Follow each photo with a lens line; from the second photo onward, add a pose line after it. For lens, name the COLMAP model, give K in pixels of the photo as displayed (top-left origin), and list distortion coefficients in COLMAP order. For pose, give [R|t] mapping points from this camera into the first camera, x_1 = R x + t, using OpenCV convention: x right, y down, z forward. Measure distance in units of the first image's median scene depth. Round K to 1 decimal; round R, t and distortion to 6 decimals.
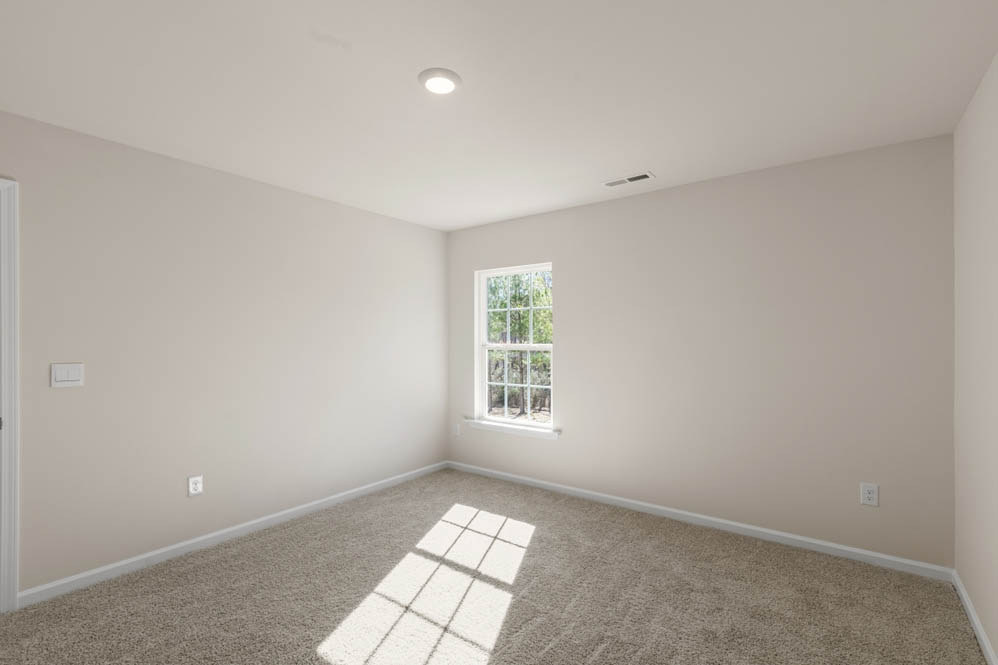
lens RADIAL K [[454.2, 0, 499.5], [0, 454.2, 336.4], [0, 0, 1]] dist [0.002686, 0.000038]
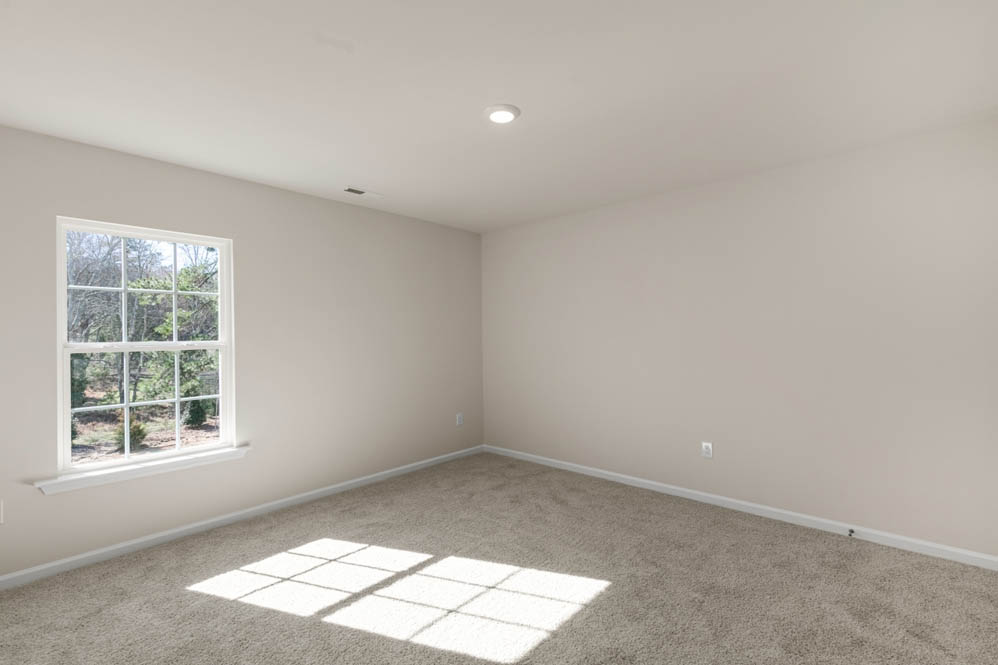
lens RADIAL K [[454.2, 0, 499.5], [0, 454.2, 336.4], [0, 0, 1]] dist [0.002686, 0.000038]
pose [[0.094703, -0.007558, 0.995477, -0.648296], [-0.002404, 0.999967, 0.007821, 0.000627], [-0.995503, -0.003134, 0.094681, 0.451929]]
